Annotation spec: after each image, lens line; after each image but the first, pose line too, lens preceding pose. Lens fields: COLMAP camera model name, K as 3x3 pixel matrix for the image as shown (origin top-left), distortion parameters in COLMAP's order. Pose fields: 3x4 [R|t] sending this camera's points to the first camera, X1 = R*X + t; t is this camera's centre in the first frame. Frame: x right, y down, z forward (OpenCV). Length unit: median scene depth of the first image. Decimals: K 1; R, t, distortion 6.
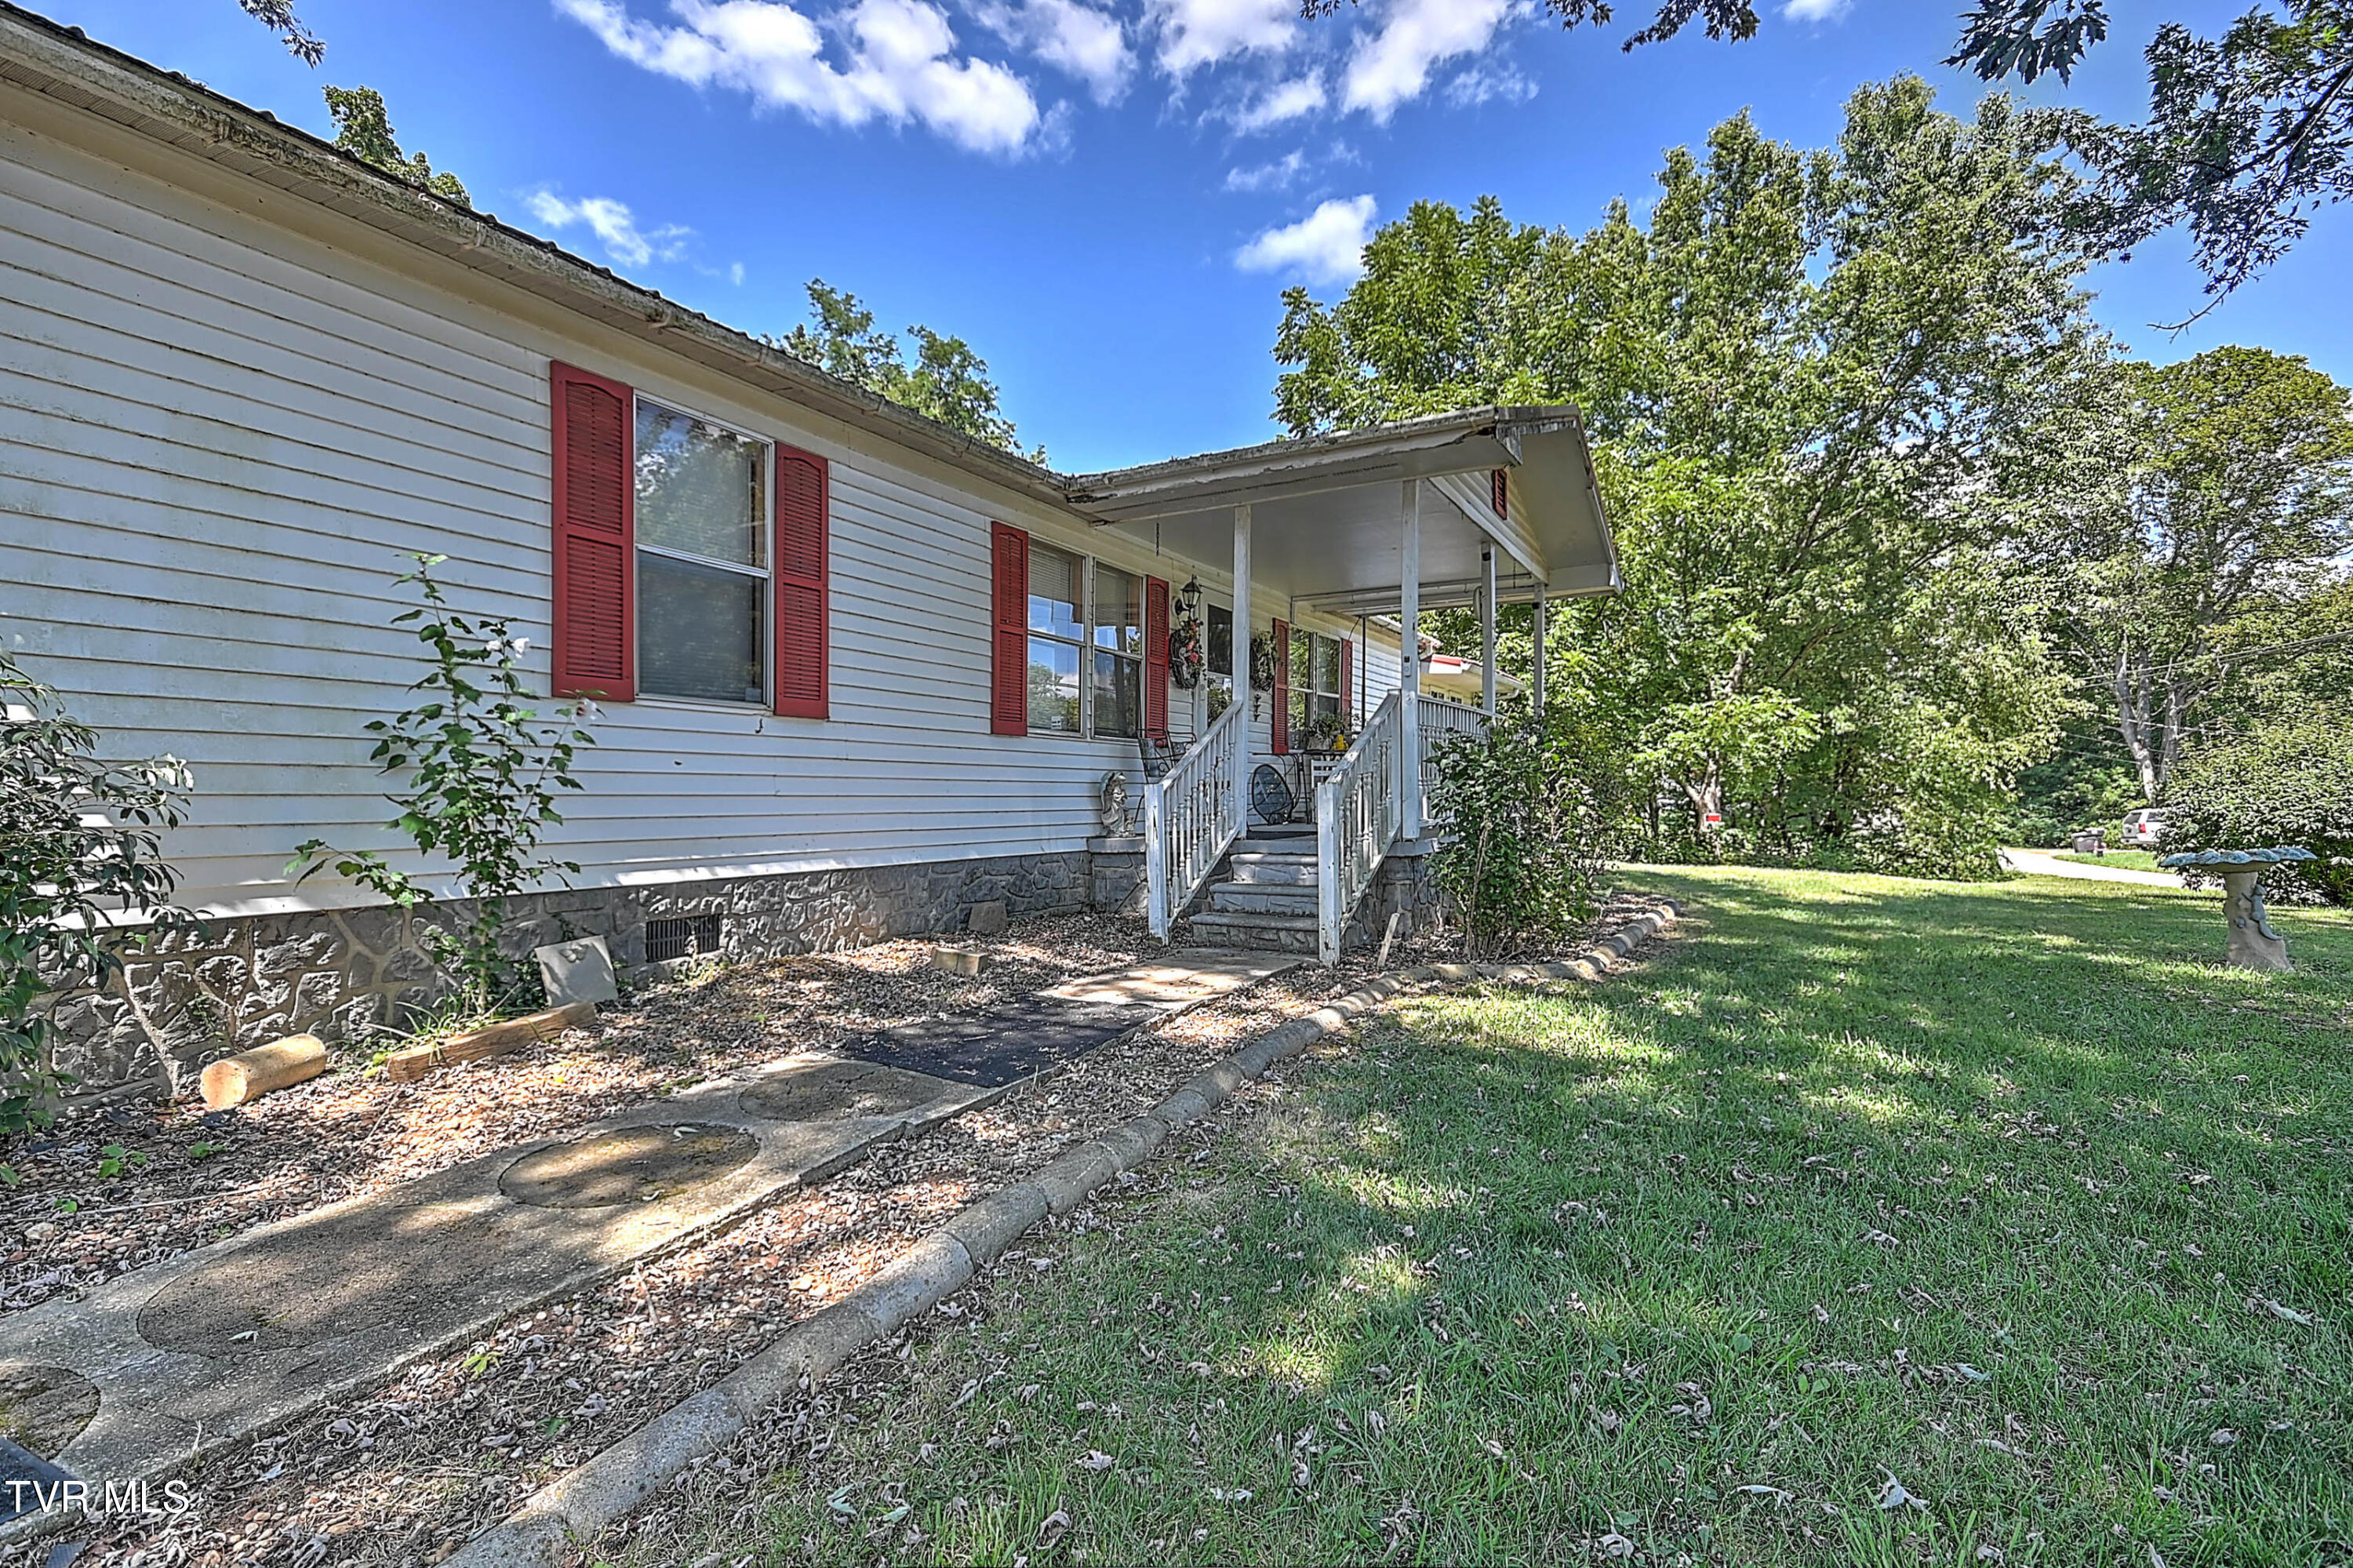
lens RADIAL K [[1119.3, 0, 1191.9], [0, 1119.3, 776.8], [0, 0, 1]] dist [0.028260, -0.002383]
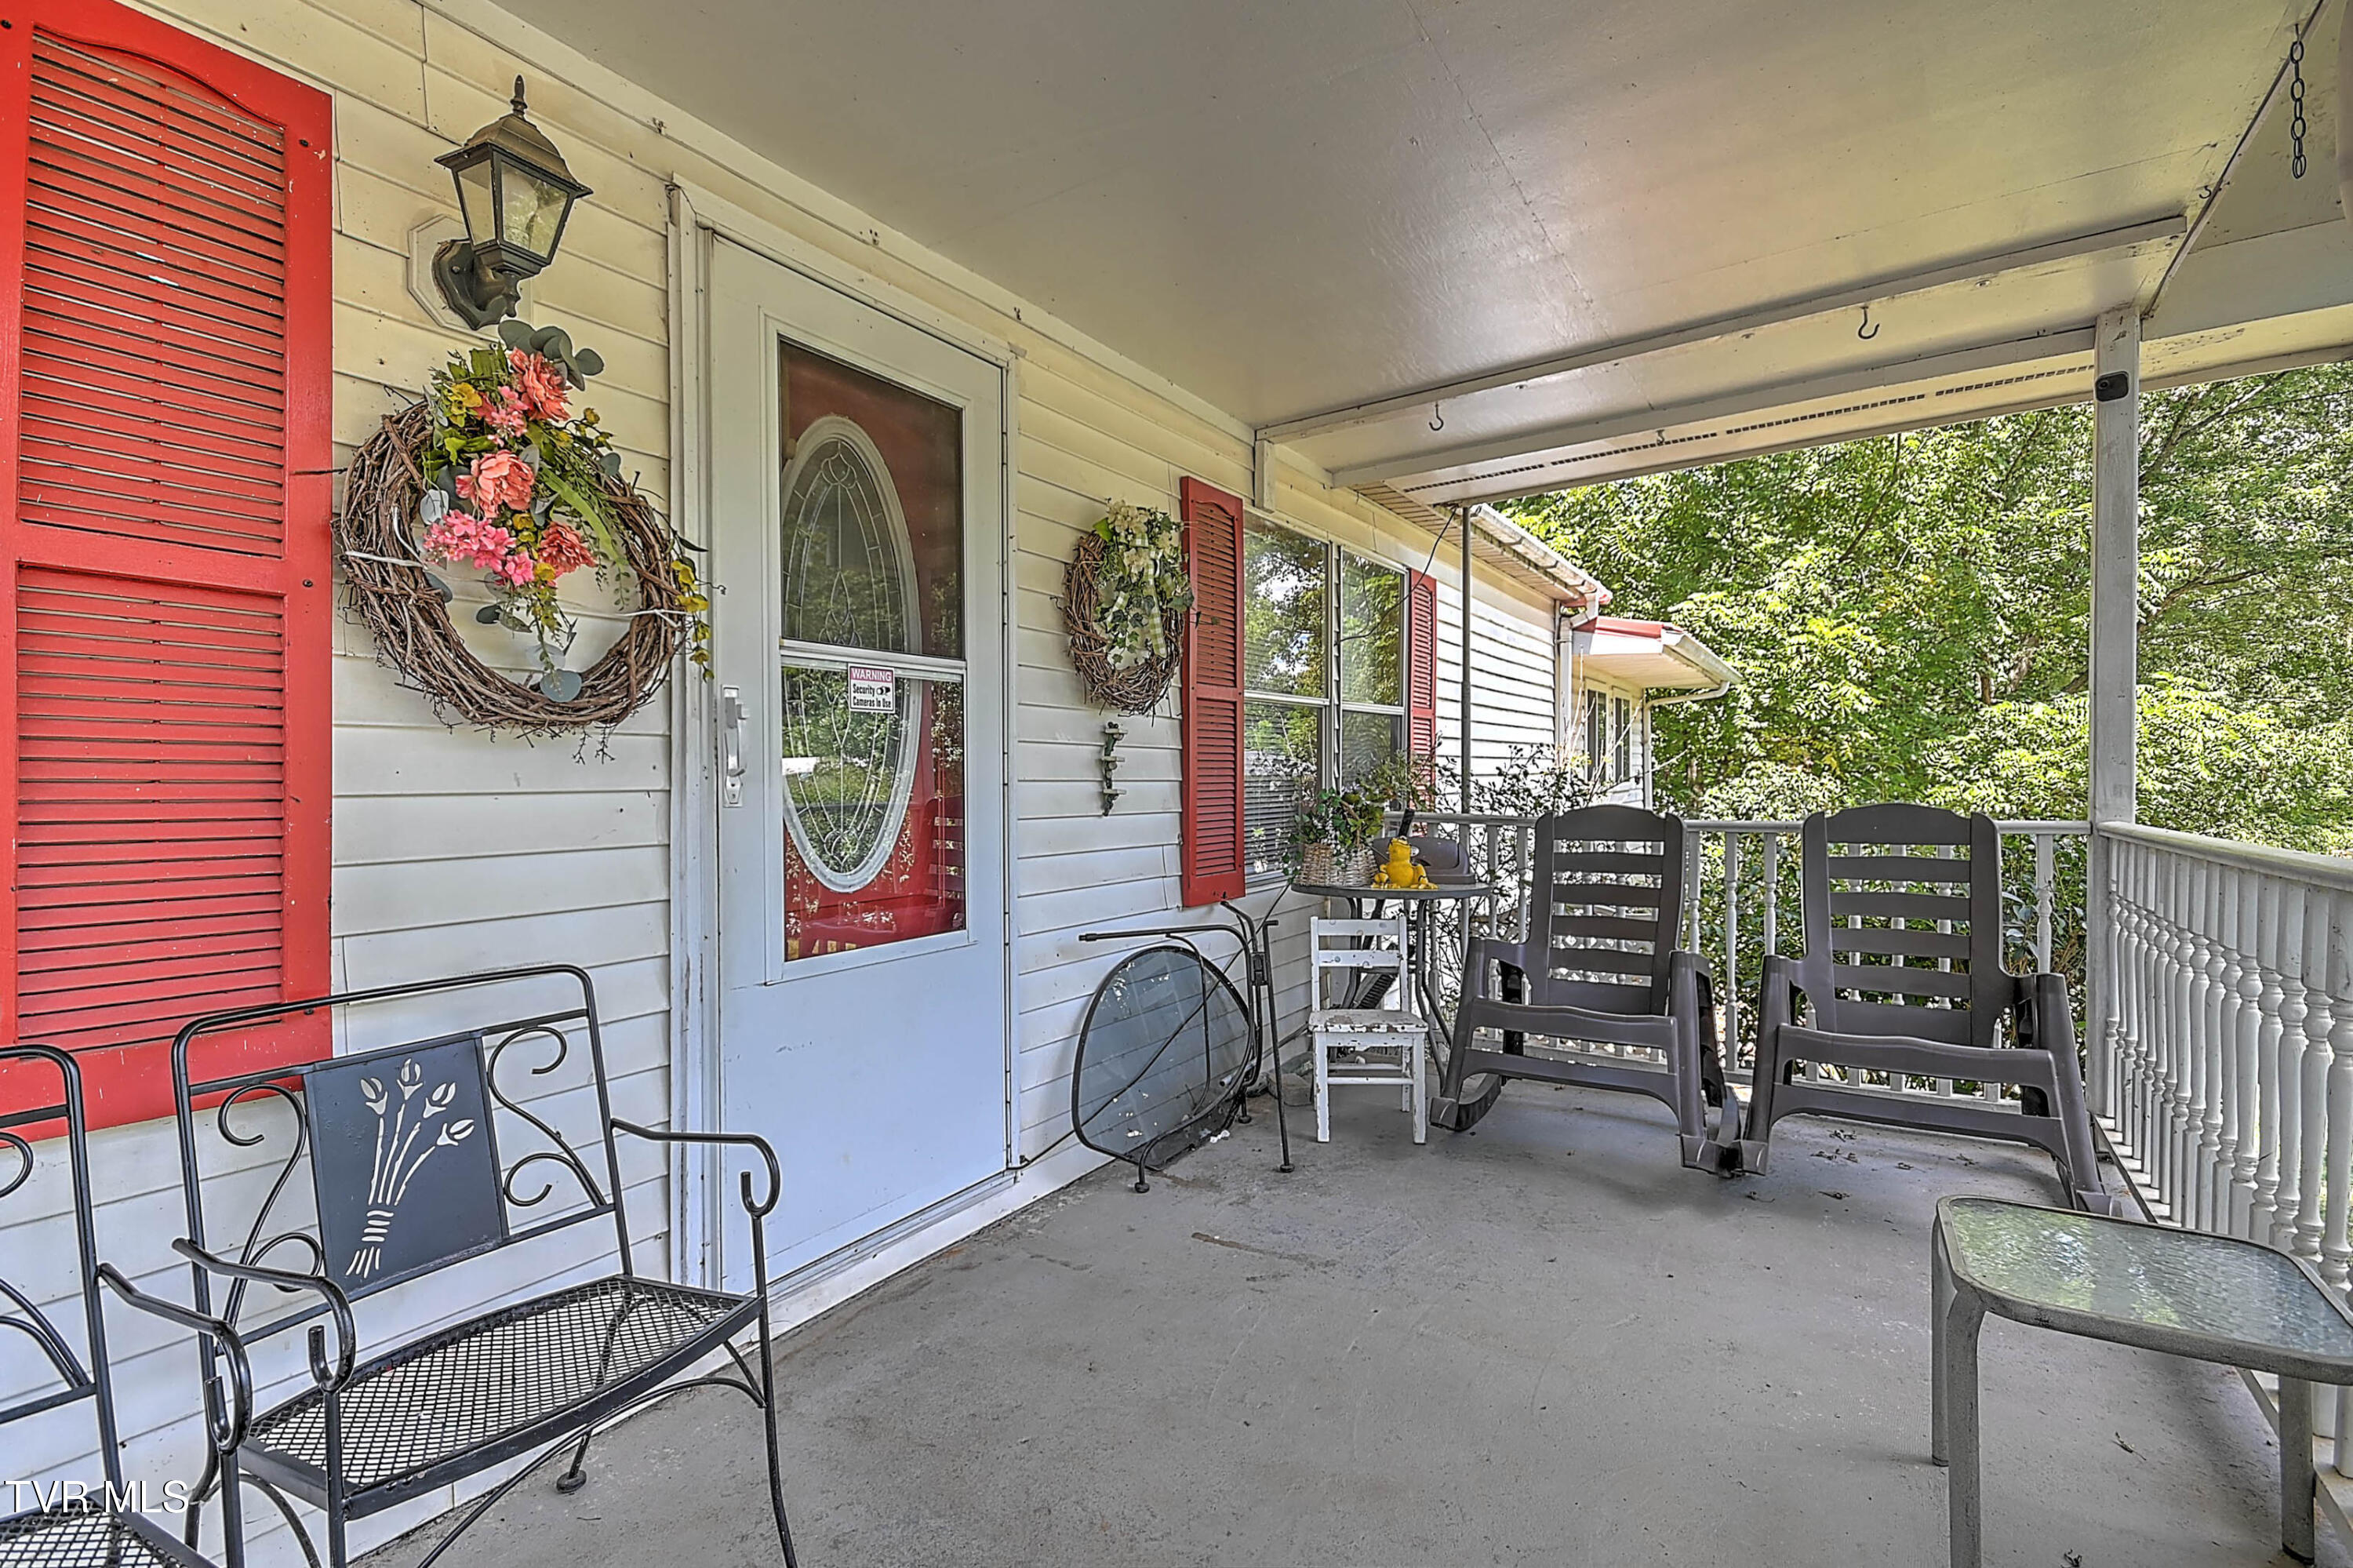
lens RADIAL K [[1082.2, 0, 1183.1], [0, 1082.2, 782.3], [0, 0, 1]] dist [0.017058, -0.001214]
pose [[0.996268, -0.012322, -0.085425, 0.133429], [0.013111, 0.999876, 0.008680, -0.079123], [0.085307, -0.009768, 0.996307, 0.942547]]
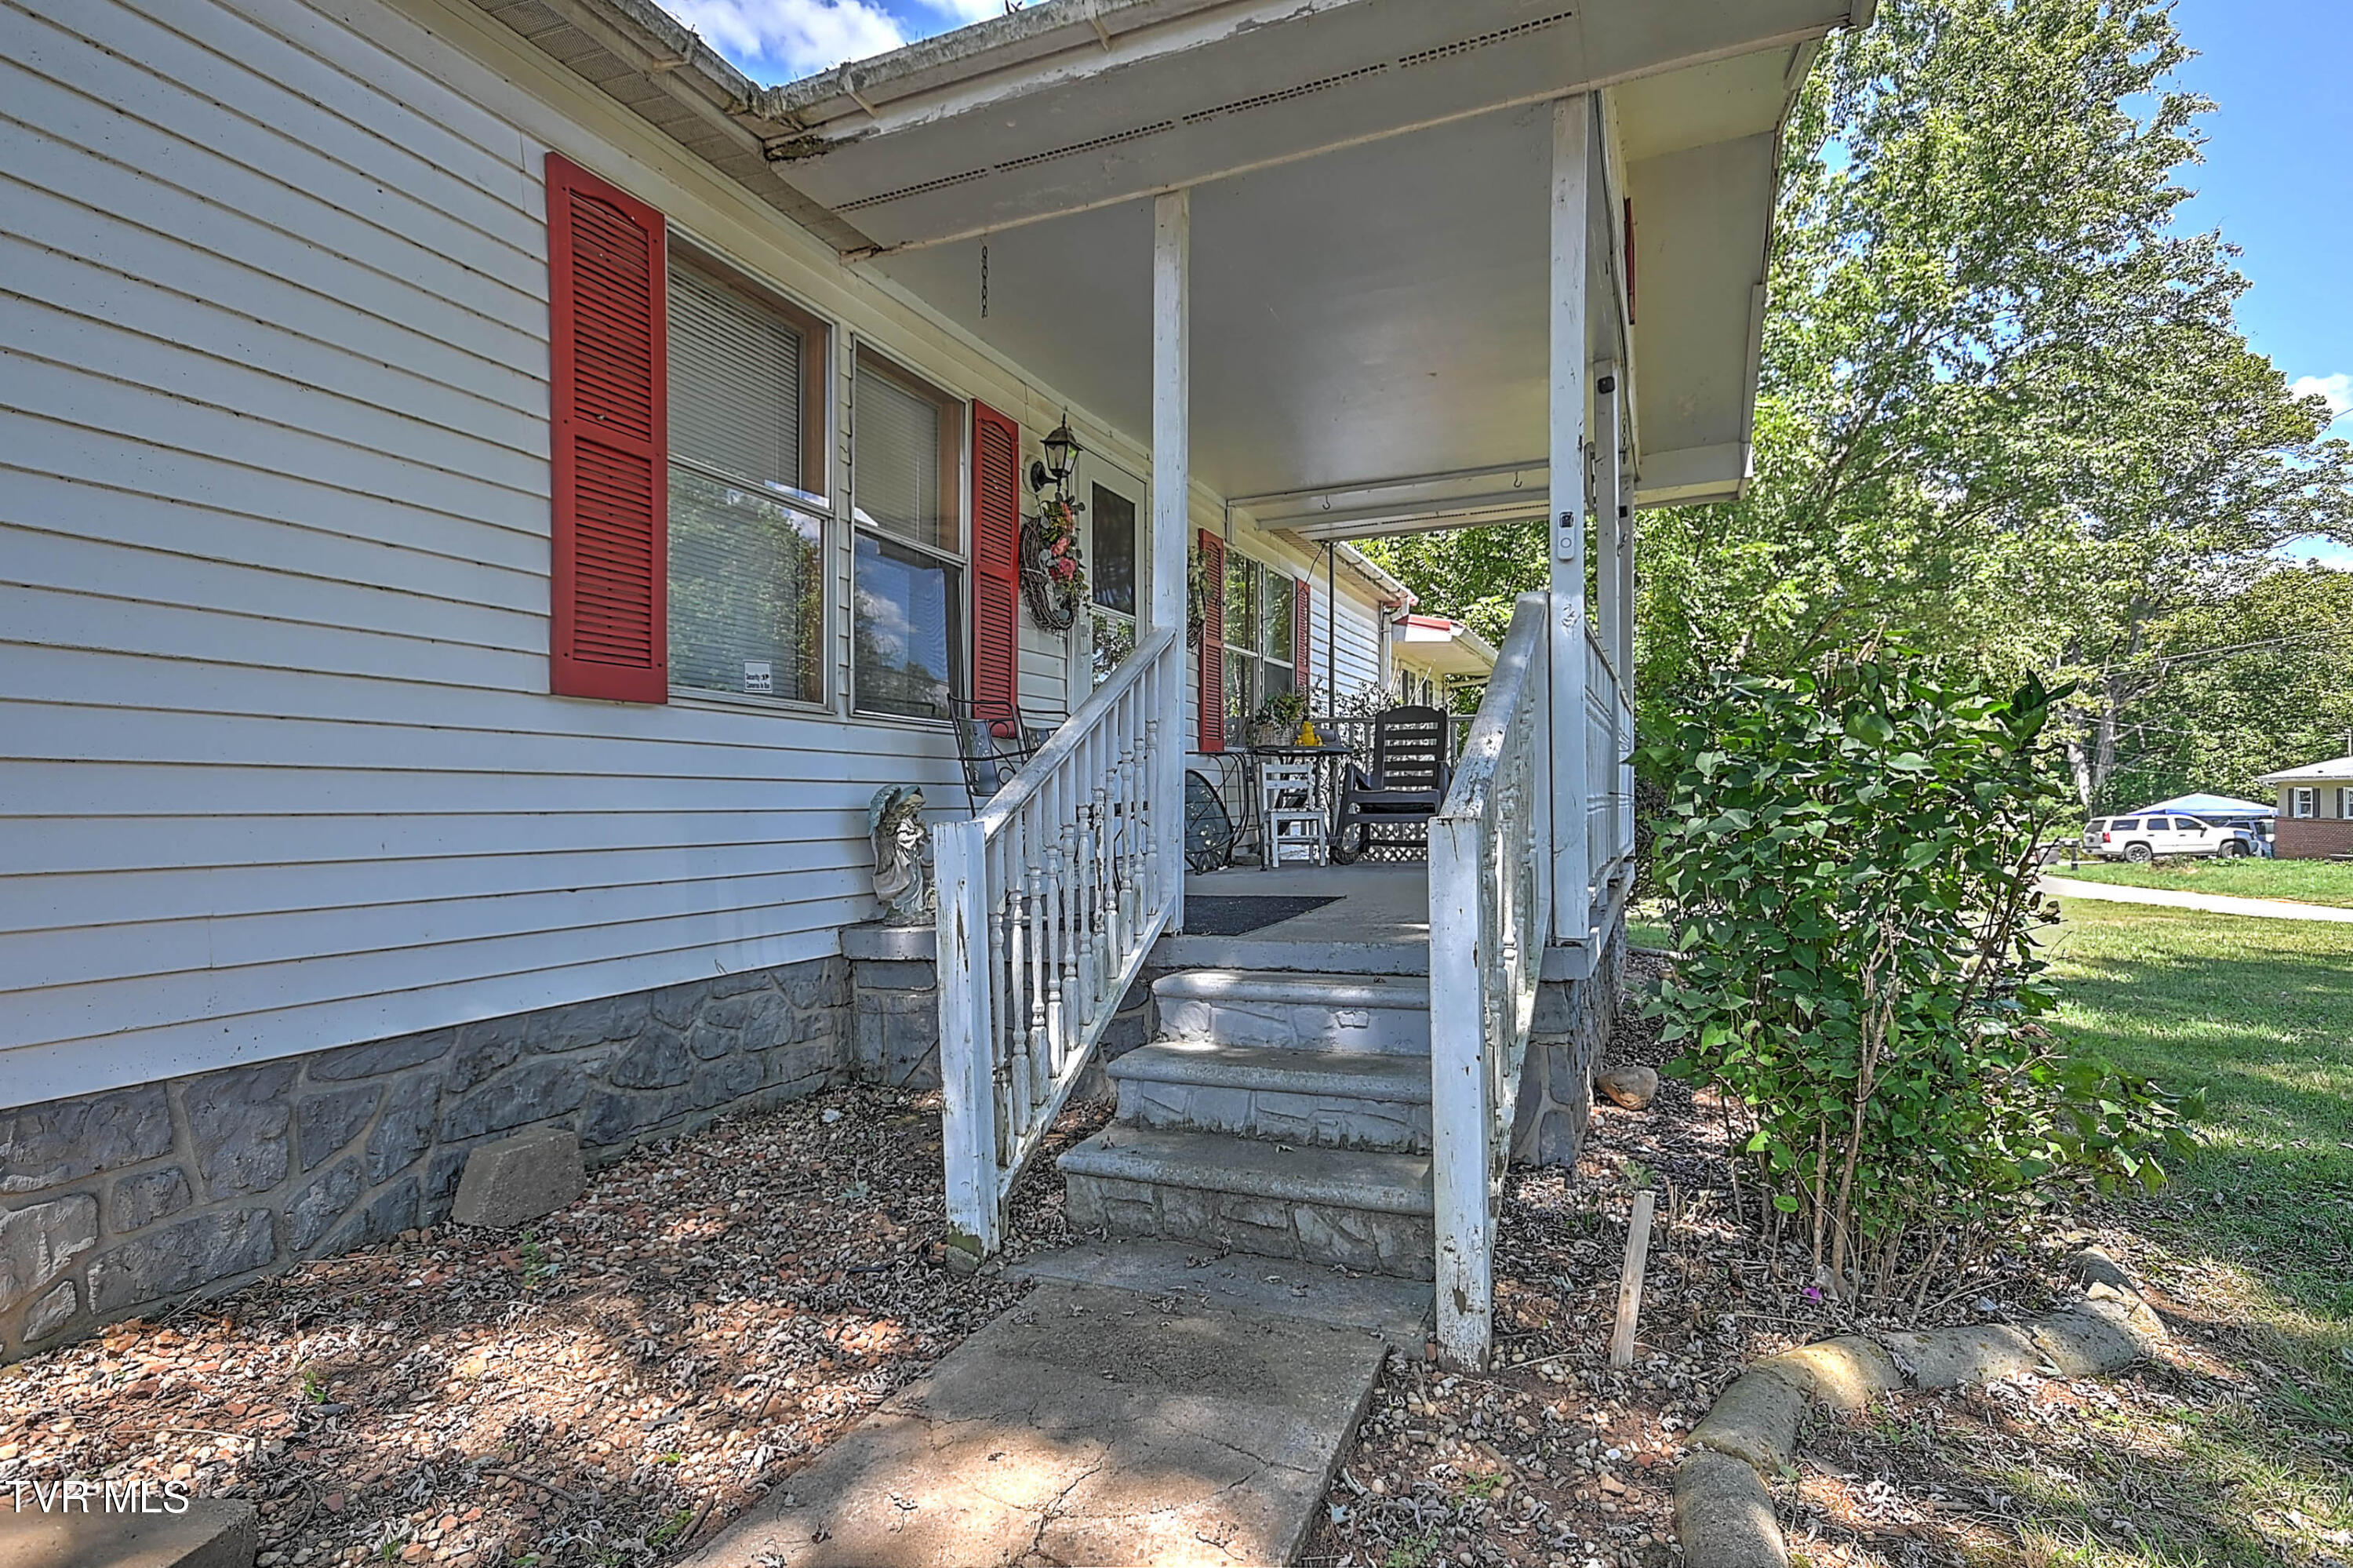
lens RADIAL K [[1224.2, 0, 1223.9], [0, 1224.2, 787.6], [0, 0, 1]] dist [0.013927, 0.000187]
pose [[0.992162, -0.005932, 0.124820, 0.002640], [0.005699, 0.999981, 0.002224, -0.004487], [-0.124831, -0.001495, 0.992177, 0.463663]]
